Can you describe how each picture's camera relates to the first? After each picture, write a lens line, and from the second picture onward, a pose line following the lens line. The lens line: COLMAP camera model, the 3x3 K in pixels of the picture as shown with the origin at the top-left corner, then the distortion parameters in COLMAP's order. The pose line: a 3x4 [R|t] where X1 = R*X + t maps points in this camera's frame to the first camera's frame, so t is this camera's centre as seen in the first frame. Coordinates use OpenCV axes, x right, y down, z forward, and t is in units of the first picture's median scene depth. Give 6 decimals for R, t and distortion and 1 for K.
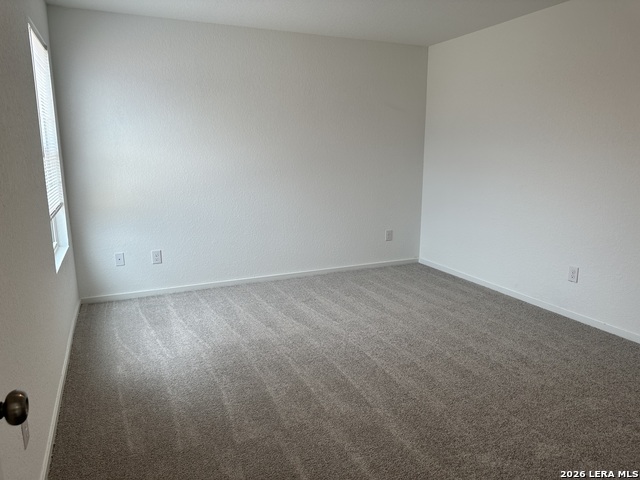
lens RADIAL K [[455.3, 0, 320.0], [0, 455.3, 240.0], [0, 0, 1]] dist [0.069608, -0.068065]
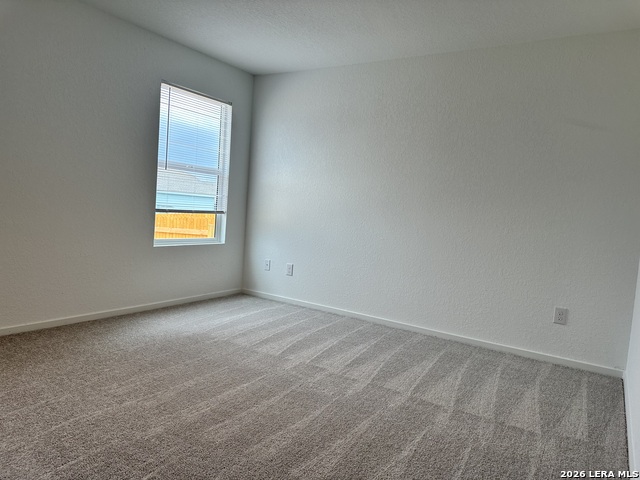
lens RADIAL K [[455.3, 0, 320.0], [0, 455.3, 240.0], [0, 0, 1]] dist [0.069608, -0.068065]
pose [[0.536216, 0.105872, -0.837415, 0.660658], [-0.231087, 0.972612, -0.025006, -0.025241], [0.811832, 0.206924, 0.545996, 0.432640]]
